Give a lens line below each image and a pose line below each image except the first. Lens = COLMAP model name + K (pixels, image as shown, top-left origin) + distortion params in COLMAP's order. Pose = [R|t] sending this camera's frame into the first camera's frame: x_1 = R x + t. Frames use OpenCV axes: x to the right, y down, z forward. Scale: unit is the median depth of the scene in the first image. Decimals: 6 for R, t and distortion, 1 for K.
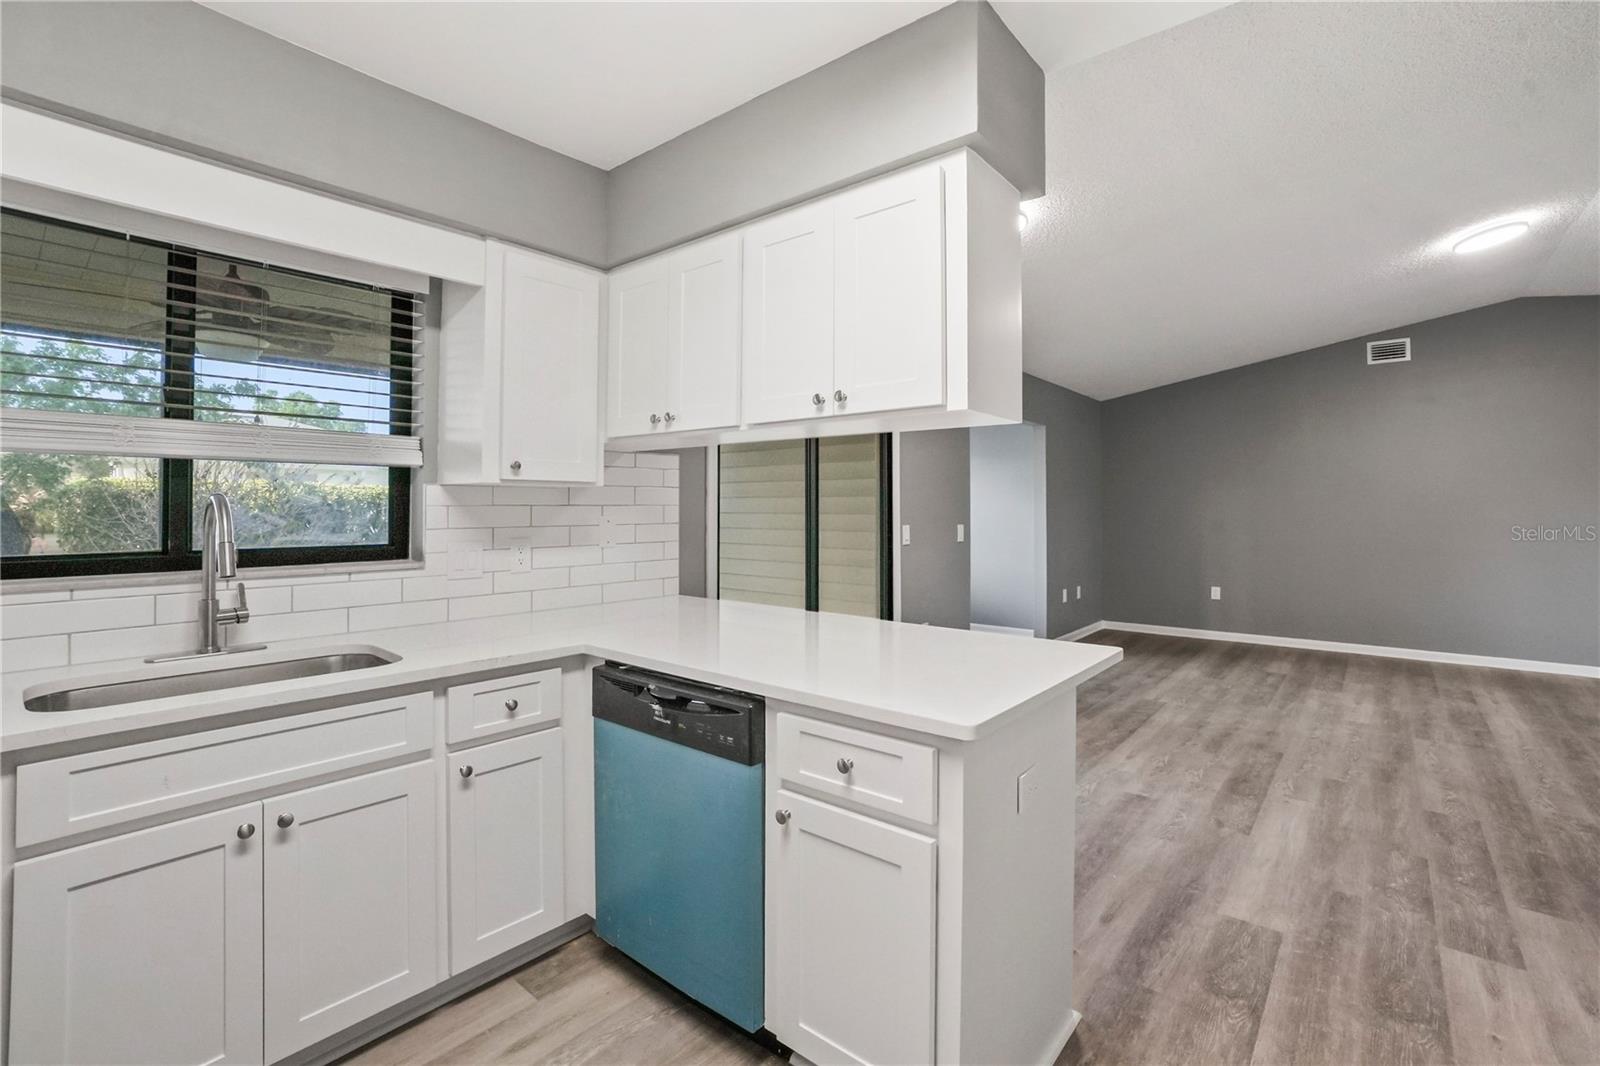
lens RADIAL K [[715.7, 0, 783.0], [0, 715.7, 502.6], [0, 0, 1]] dist [-0.063776, 0.021414]
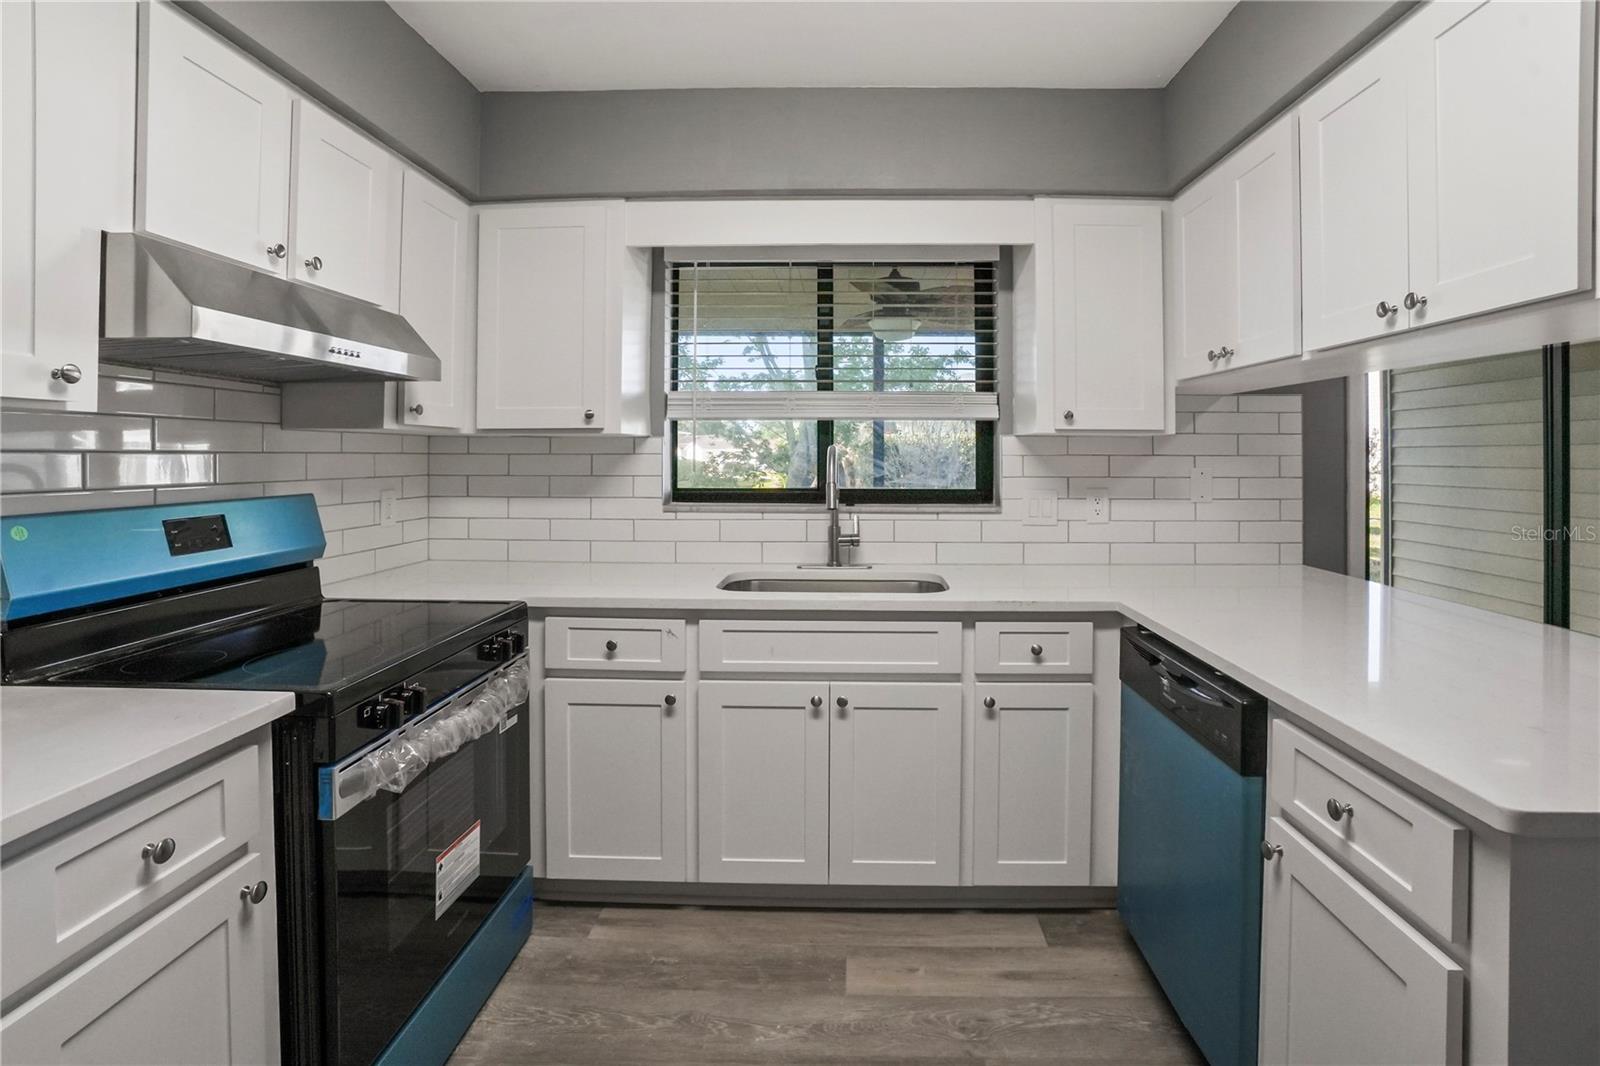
lens RADIAL K [[728.6, 0, 832.6], [0, 728.6, 457.7], [0, 0, 1]] dist [-0.061163, 0.014073]
pose [[0.638515, 0.002801, -0.769604, 0.186347], [0.001556, 0.999987, 0.004930, 0.001970], [0.769608, -0.004345, 0.638502, 0.084176]]
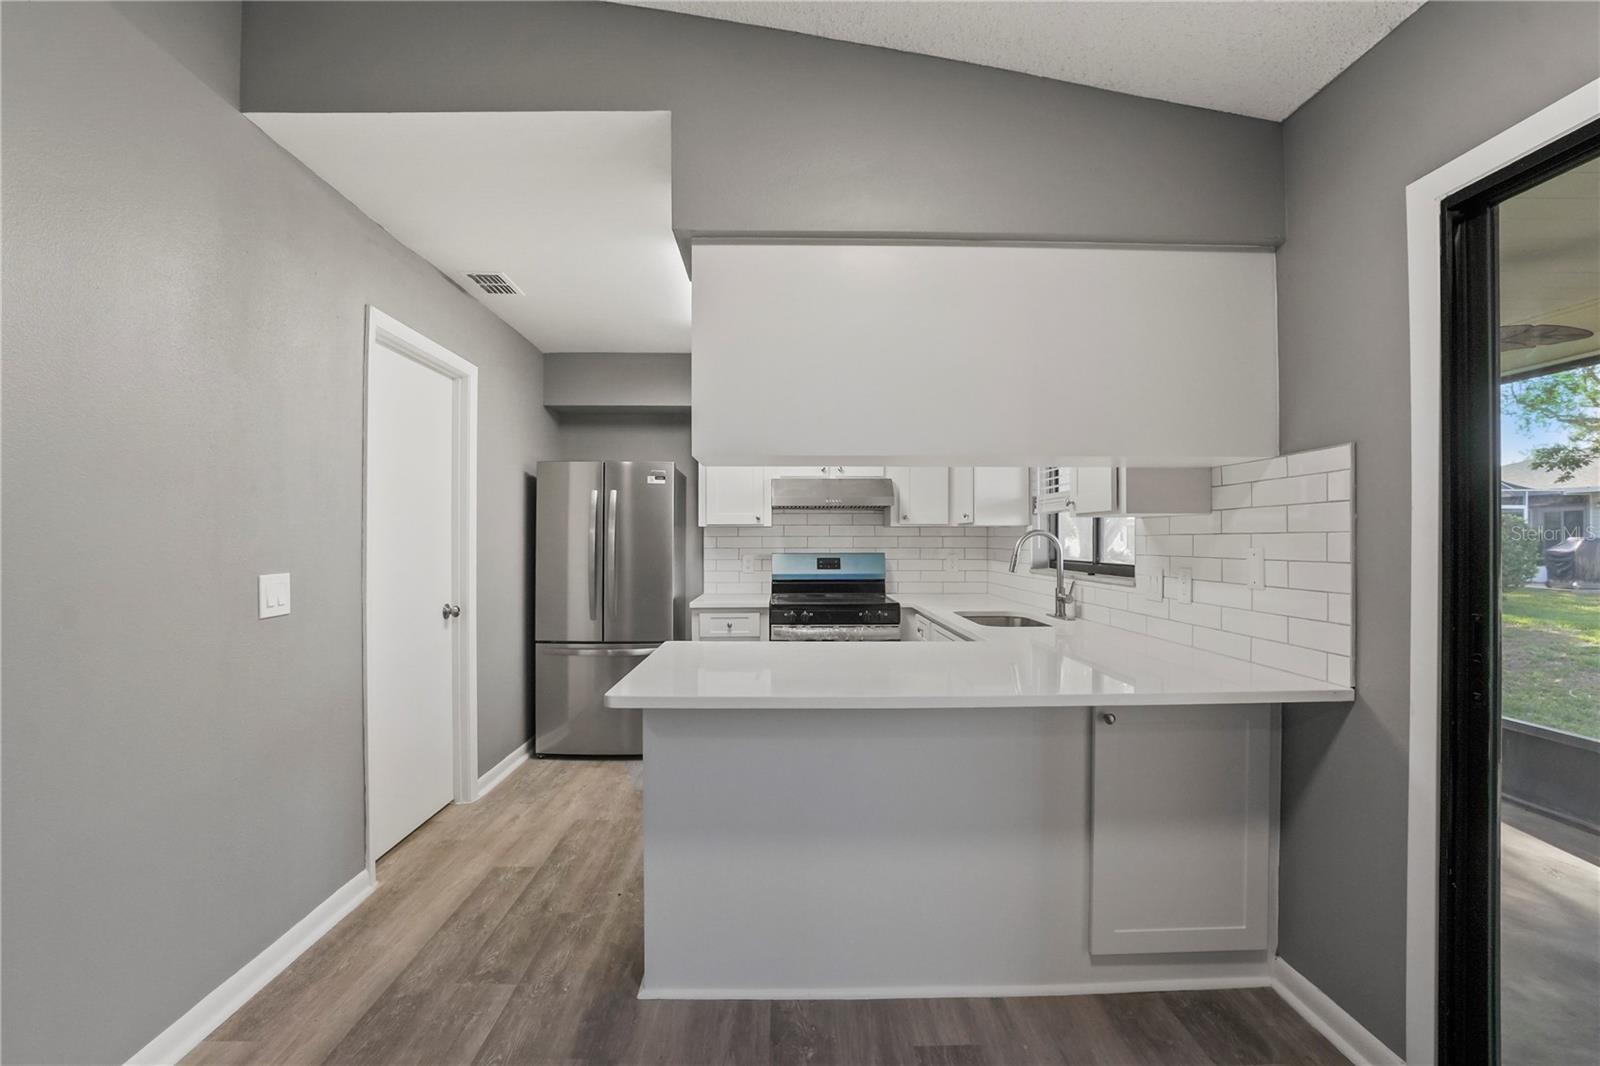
lens RADIAL K [[713.4, 0, 800.0], [0, 713.4, 533.0], [0, 0, 1]] dist [-0.063854, 0.022550]
pose [[-0.736027, -0.007650, -0.676909, 0.740154], [0.001646, 0.999913, -0.013090, 0.015498], [0.676950, -0.010749, -0.735951, 1.486976]]
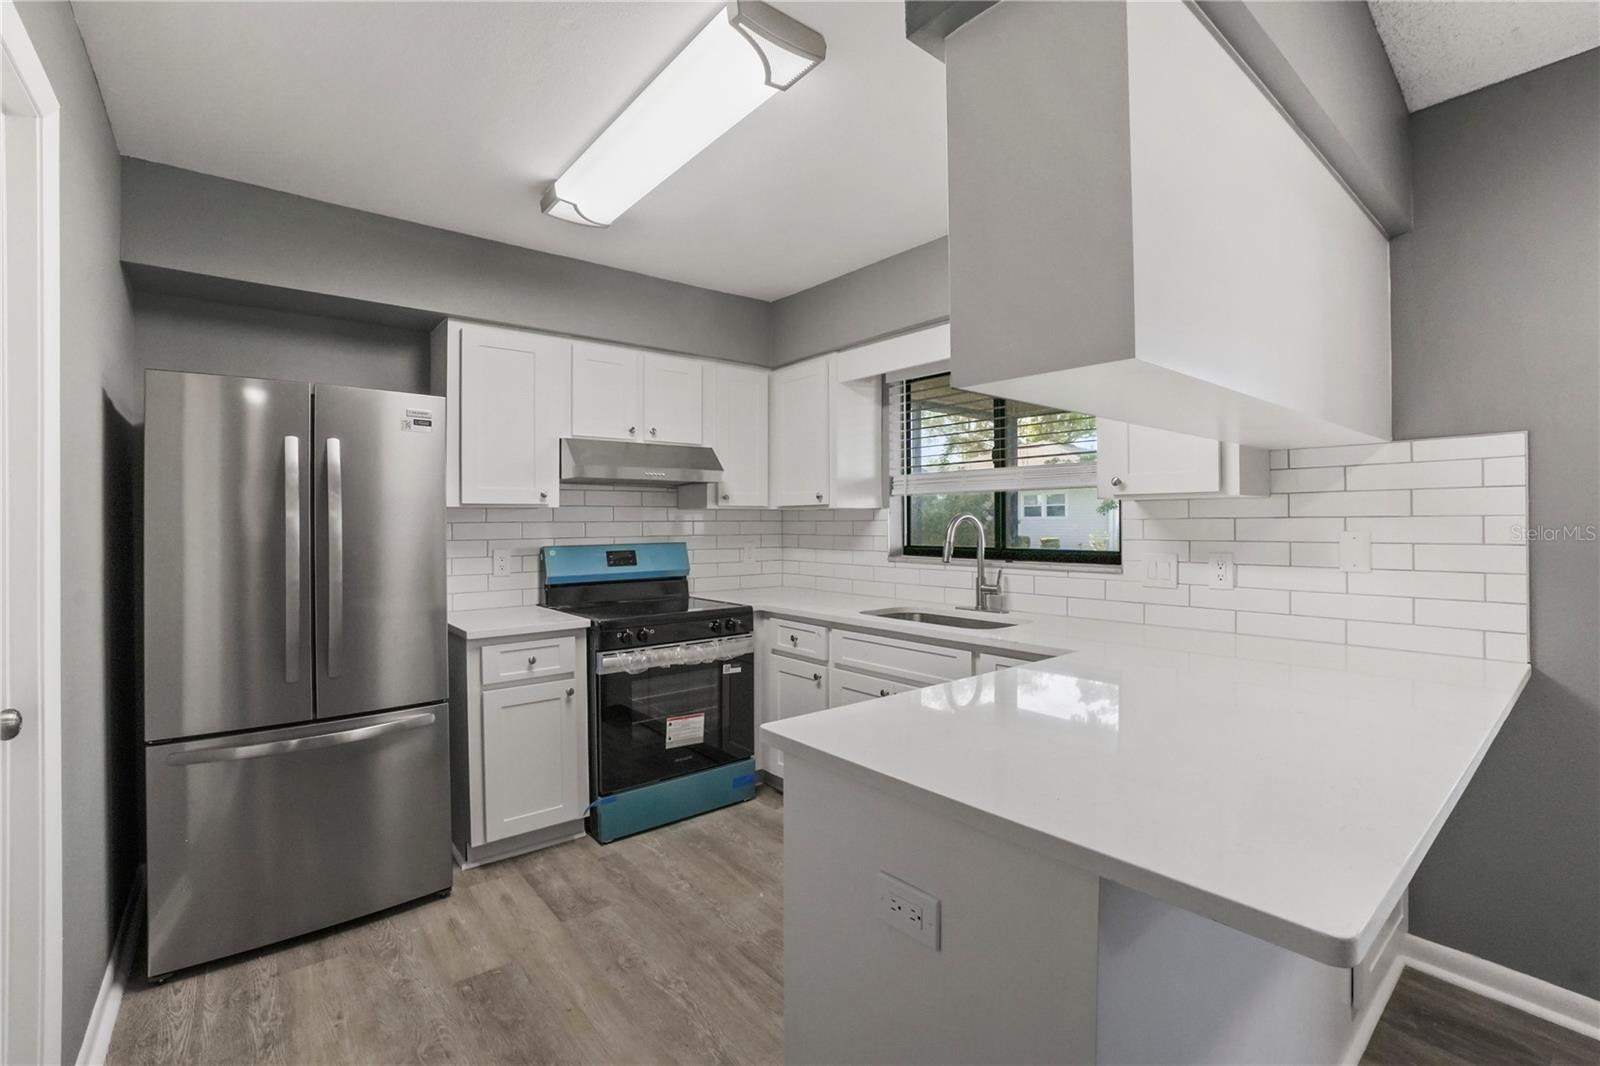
lens RADIAL K [[698.3, 0, 796.3], [0, 698.3, 525.7], [0, 0, 1]] dist [-0.060059, 0.021153]
pose [[-0.169231, 0.004901, -0.985564, 0.687257], [0.010261, 0.999942, 0.003211, 0.005954], [0.985523, -0.009570, -0.169272, 0.657166]]
